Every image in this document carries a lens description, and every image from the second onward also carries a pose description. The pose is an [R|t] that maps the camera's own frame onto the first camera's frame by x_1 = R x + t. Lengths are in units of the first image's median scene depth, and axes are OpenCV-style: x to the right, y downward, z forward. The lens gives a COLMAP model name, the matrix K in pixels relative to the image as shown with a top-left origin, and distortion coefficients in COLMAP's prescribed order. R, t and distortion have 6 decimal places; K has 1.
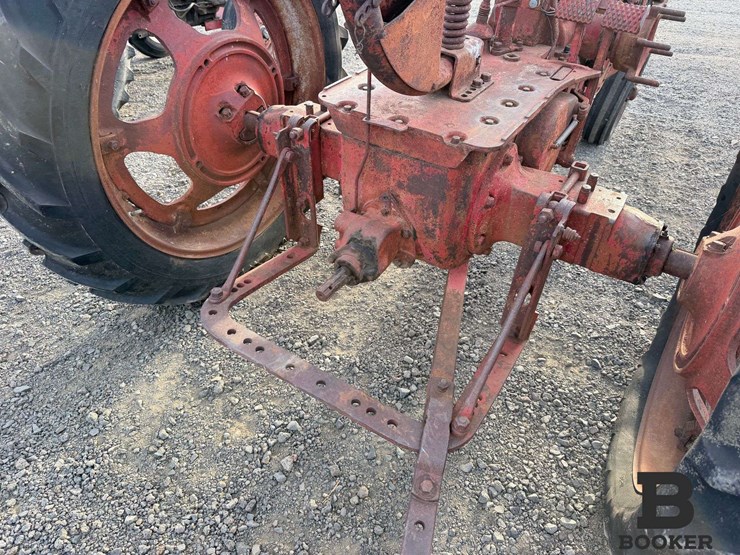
lens RADIAL K [[516.7, 0, 375.9], [0, 516.7, 276.7], [0, 0, 1]] dist [0.050477, -0.067344]
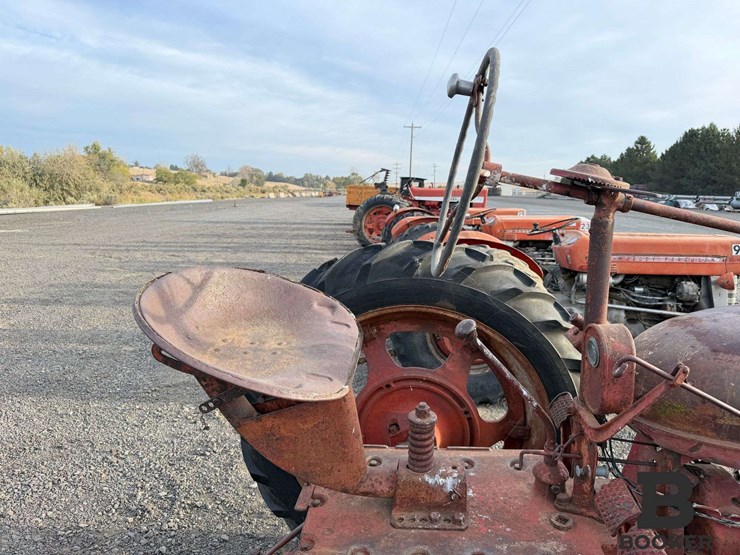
lens RADIAL K [[516.7, 0, 362.4], [0, 516.7, 269.7], [0, 0, 1]] dist [0.050477, -0.067344]
pose [[0.434295, 0.146194, -0.888828, 0.725694], [-0.543529, 0.829394, -0.129158, -0.454163], [0.718306, 0.539196, 0.439663, 0.255416]]
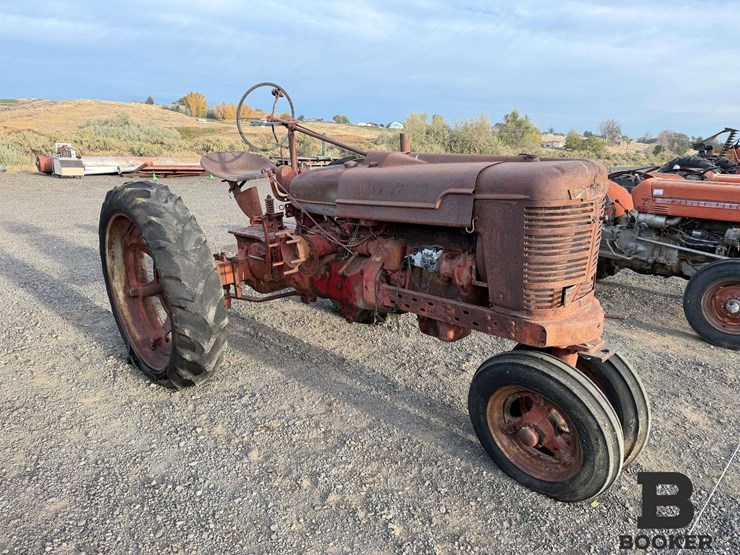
lens RADIAL K [[516.7, 0, 373.4], [0, 516.7, 283.6], [0, 0, 1]] dist [0.050477, -0.067344]
pose [[-0.273751, 0.237665, -0.931974, 2.349349], [-0.592191, 0.721886, 0.358036, -1.288453], [0.757872, 0.649919, -0.056874, 1.529960]]
